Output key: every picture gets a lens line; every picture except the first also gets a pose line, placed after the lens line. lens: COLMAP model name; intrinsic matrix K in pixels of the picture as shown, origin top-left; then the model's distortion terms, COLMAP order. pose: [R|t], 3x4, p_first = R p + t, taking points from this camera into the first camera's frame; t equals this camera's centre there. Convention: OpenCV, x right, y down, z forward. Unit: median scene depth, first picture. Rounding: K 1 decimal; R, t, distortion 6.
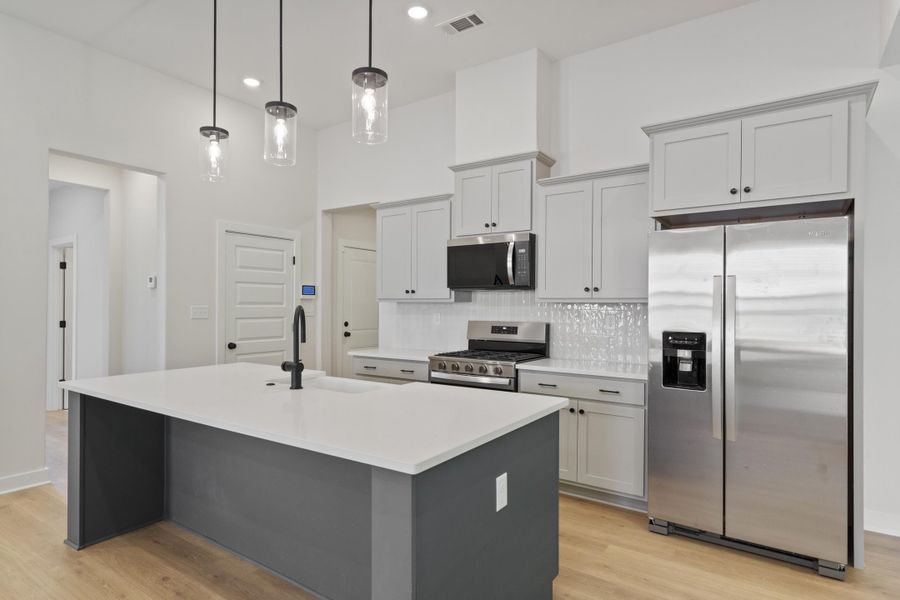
lens RADIAL K [[486.9, 0, 436.0], [0, 486.9, 304.9], [0, 0, 1]] dist [0.000937, 0.000191]
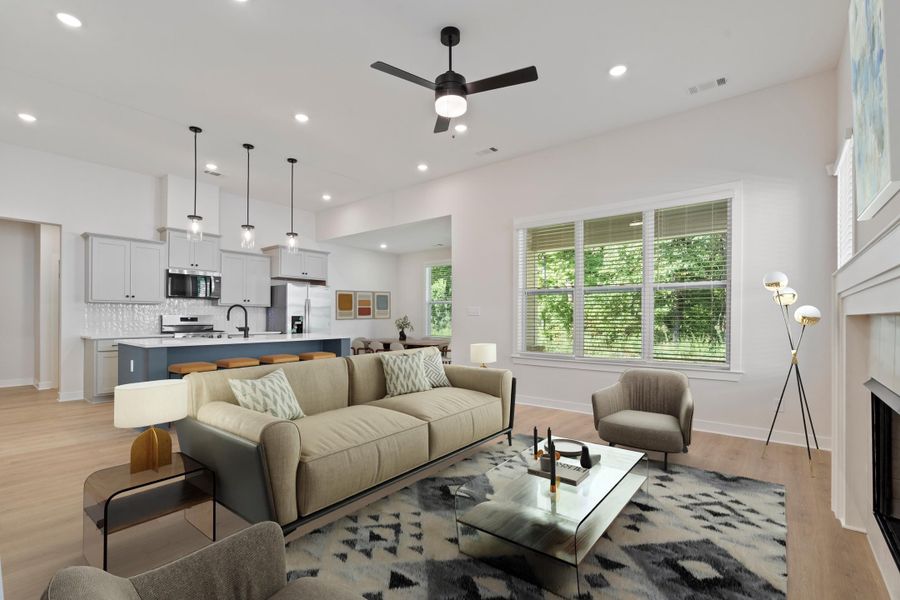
lens RADIAL K [[413.2, 0, 437.6], [0, 413.2, 316.2], [0, 0, 1]] dist [-0.005168, -0.000369]
pose [[0.080323, -0.000511, 0.996769, -2.105832], [-0.006041, 0.999981, 0.001000, 0.046473], [-0.996751, -0.006102, 0.080319, -0.150464]]
